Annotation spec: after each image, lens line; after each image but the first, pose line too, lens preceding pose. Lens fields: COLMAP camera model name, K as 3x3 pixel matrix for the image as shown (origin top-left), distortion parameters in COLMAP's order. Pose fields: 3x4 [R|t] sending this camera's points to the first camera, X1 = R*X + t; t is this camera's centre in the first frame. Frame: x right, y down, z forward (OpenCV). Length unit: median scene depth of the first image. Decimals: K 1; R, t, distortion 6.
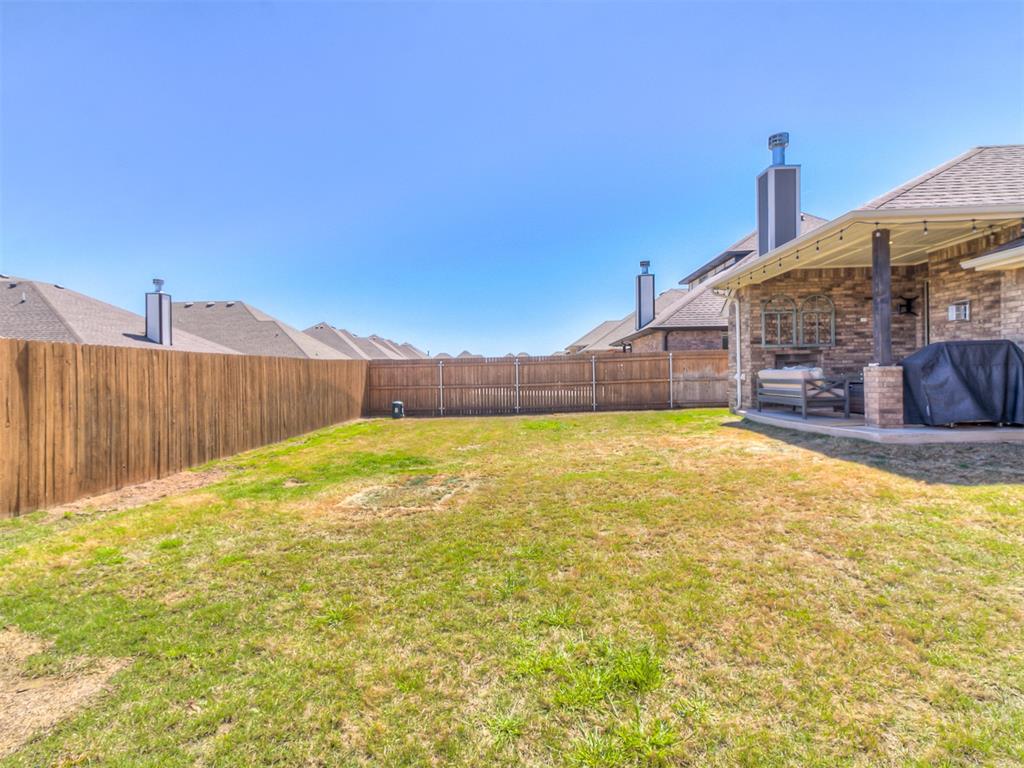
lens RADIAL K [[541.1, 0, 503.1], [0, 541.1, 378.3], [0, 0, 1]] dist [-0.001396, 0.018523]
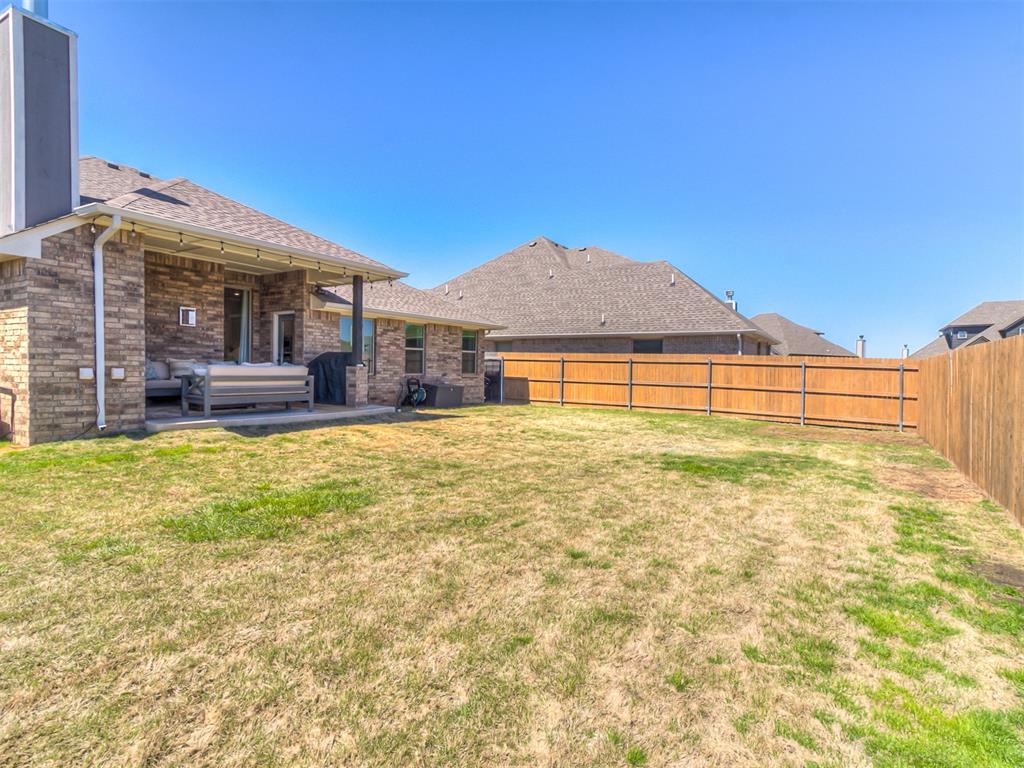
lens RADIAL K [[555.0, 0, 498.3], [0, 555.0, 377.8], [0, 0, 1]] dist [0.030785, 0.004368]
pose [[-0.857614, -0.007891, 0.514234, -0.281753], [-0.001411, 0.999915, 0.012989, -0.007454], [-0.514292, 0.010414, -0.857552, 1.387980]]
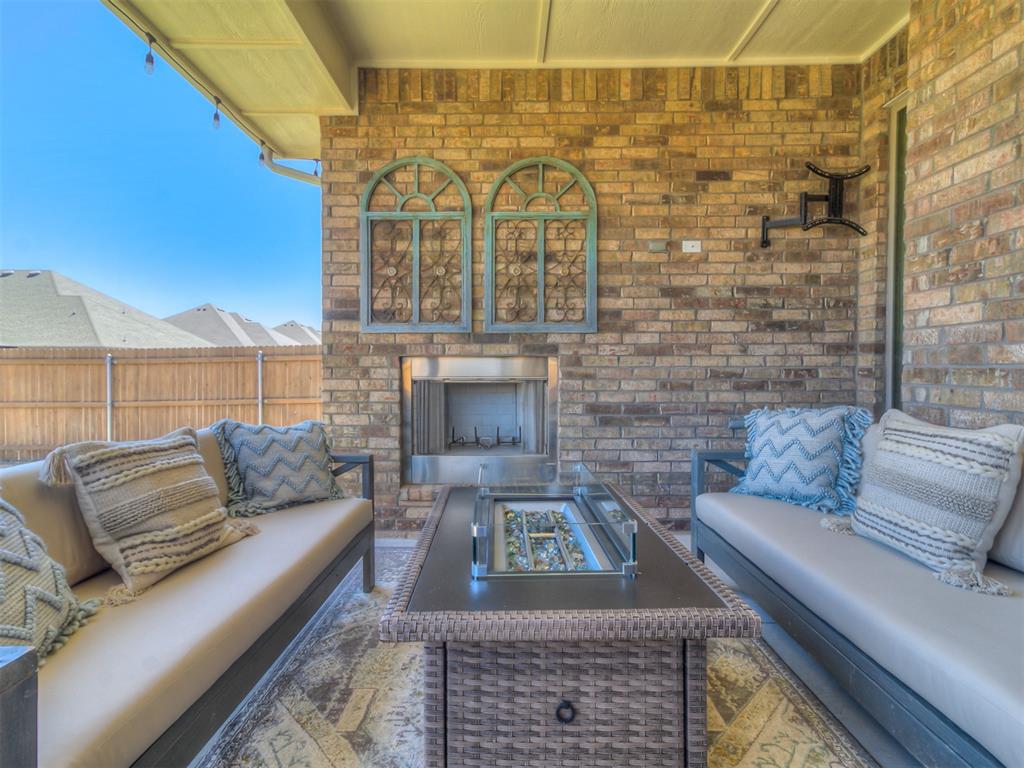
lens RADIAL K [[541.1, 0, 502.0], [0, 541.1, 376.9], [0, 0, 1]] dist [-0.001396, 0.018523]
pose [[0.999219, 0.016174, 0.036061, 0.549330], [-0.016635, 0.999783, 0.012520, -0.037666], [-0.035851, -0.013110, 0.999271, 0.703225]]
